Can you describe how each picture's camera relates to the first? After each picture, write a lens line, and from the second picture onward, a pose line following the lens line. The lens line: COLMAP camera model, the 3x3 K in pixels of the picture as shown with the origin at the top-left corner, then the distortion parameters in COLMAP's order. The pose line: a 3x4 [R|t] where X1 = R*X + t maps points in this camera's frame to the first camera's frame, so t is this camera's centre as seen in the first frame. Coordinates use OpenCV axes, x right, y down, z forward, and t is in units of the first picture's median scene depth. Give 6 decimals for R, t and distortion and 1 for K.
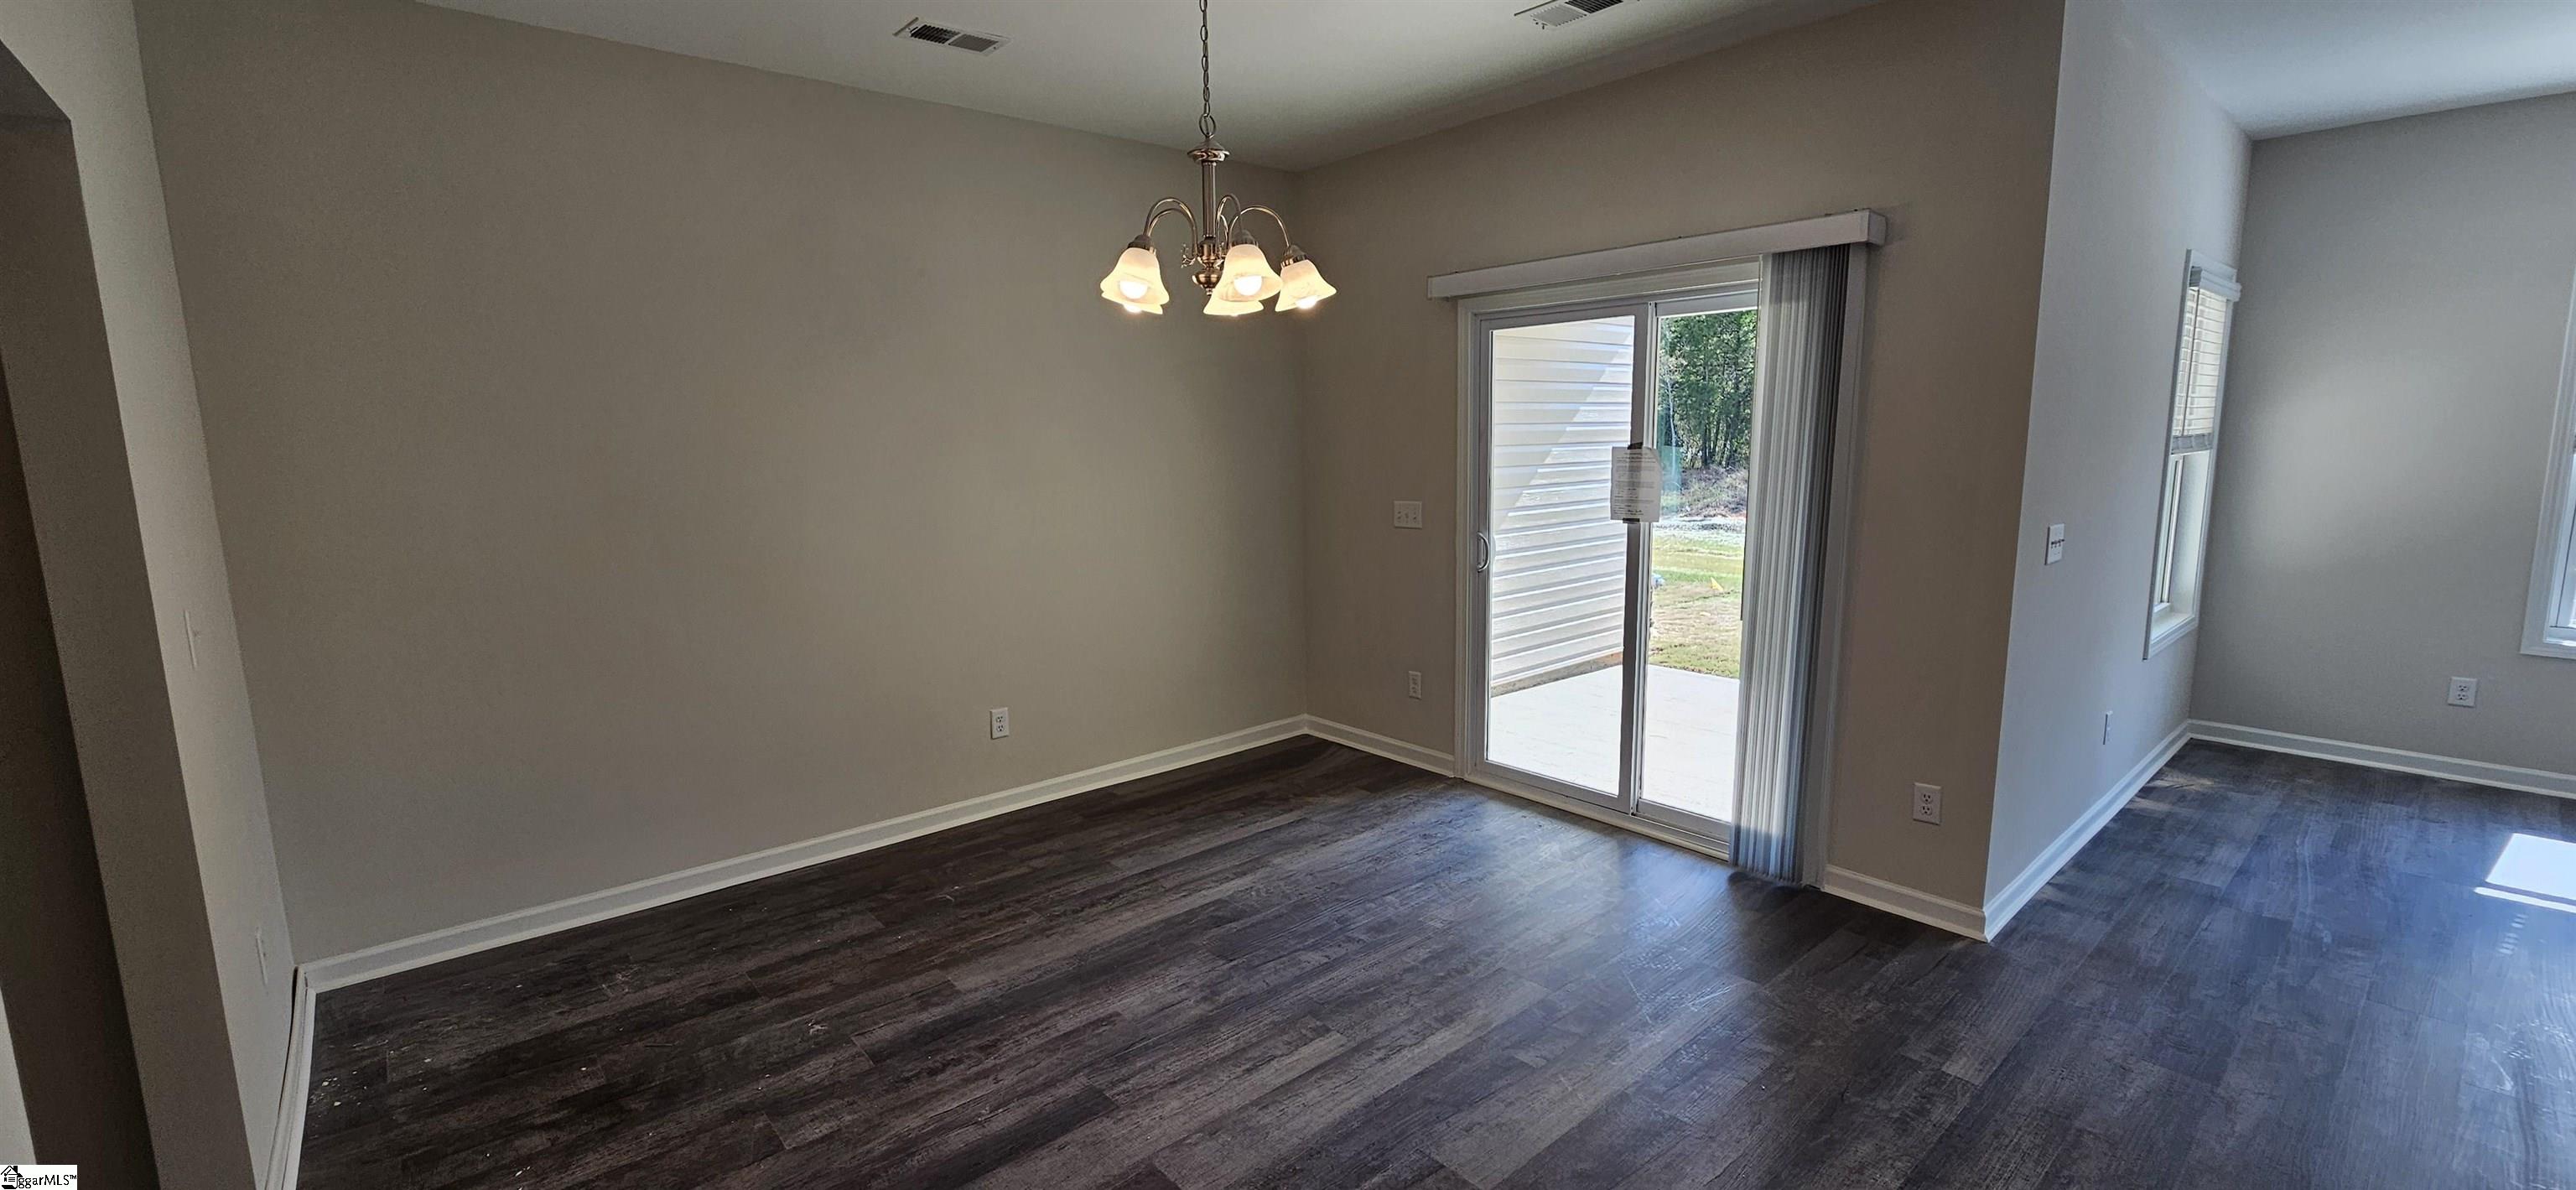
lens RADIAL K [[1058.8, 0, 1281.9], [0, 1058.8, 595.0], [0, 0, 1]] dist [-0.001641, -0.000055]
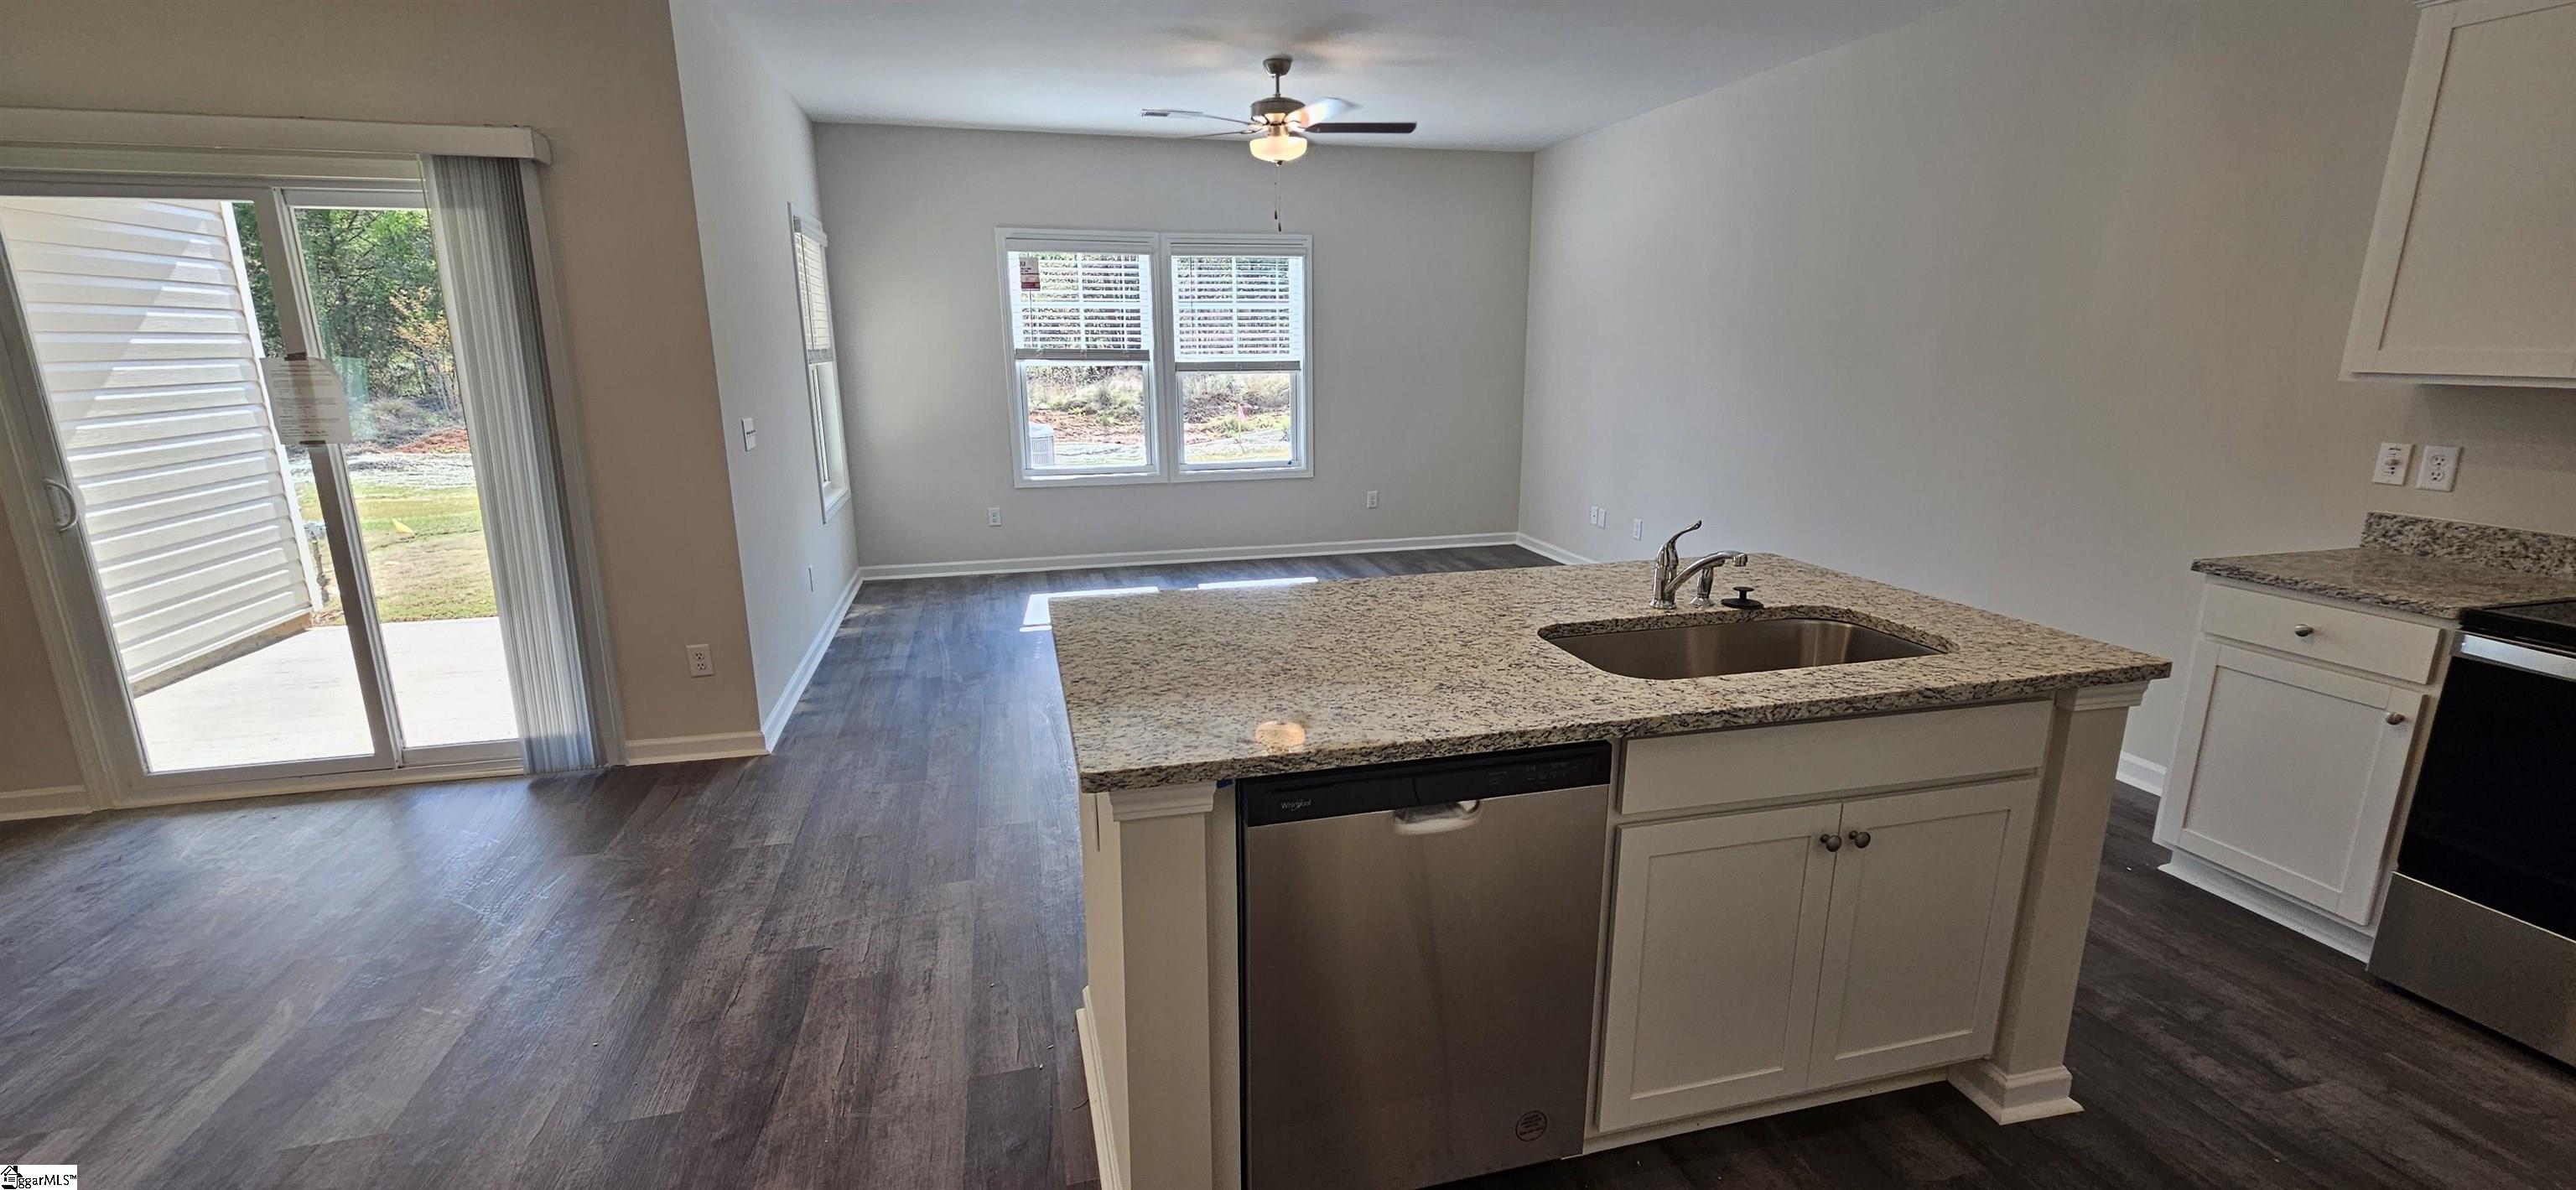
lens RADIAL K [[1058.8, 0, 1281.9], [0, 1058.8, 595.0], [0, 0, 1]] dist [-0.001641, -0.000055]
pose [[0.440635, -0.196802, 0.875848, -0.114321], [0.135356, 0.979084, 0.151902, 0.030175], [-0.887423, 0.051618, 0.458057, -0.111462]]
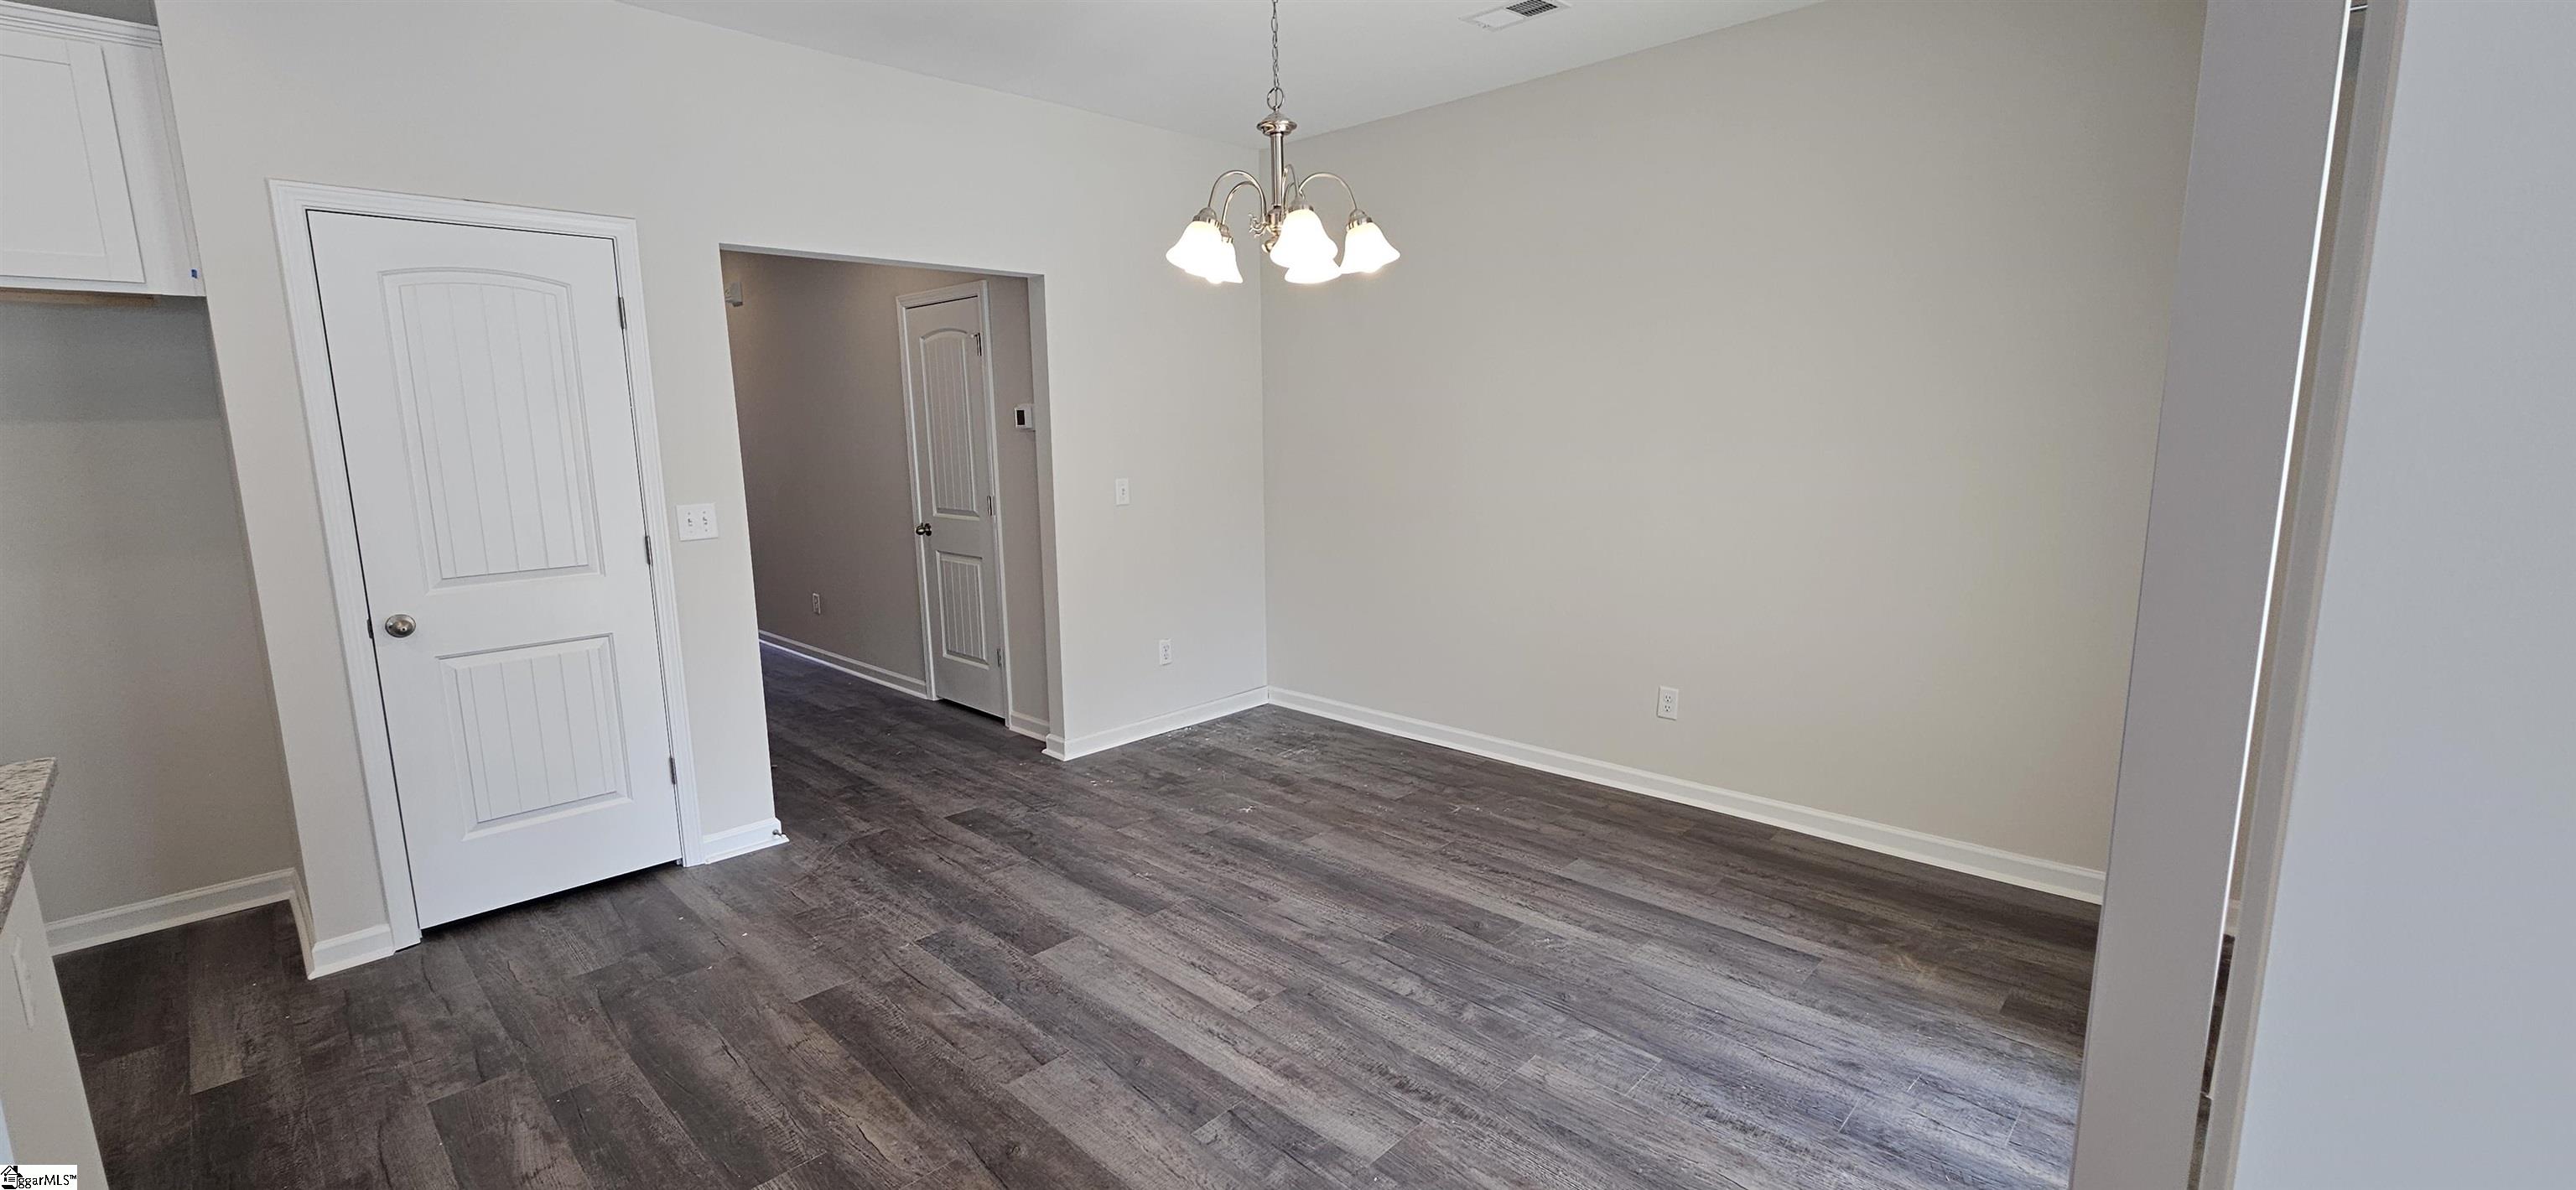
lens RADIAL K [[1058.8, 0, 1281.9], [0, 1058.8, 595.0], [0, 0, 1]] dist [-0.001641, -0.000055]
pose [[0.090654, 0.178255, -0.979799, 0.725773], [-0.135435, 0.976917, 0.165200, -0.097421], [0.986630, 0.117723, 0.112704, 0.657593]]
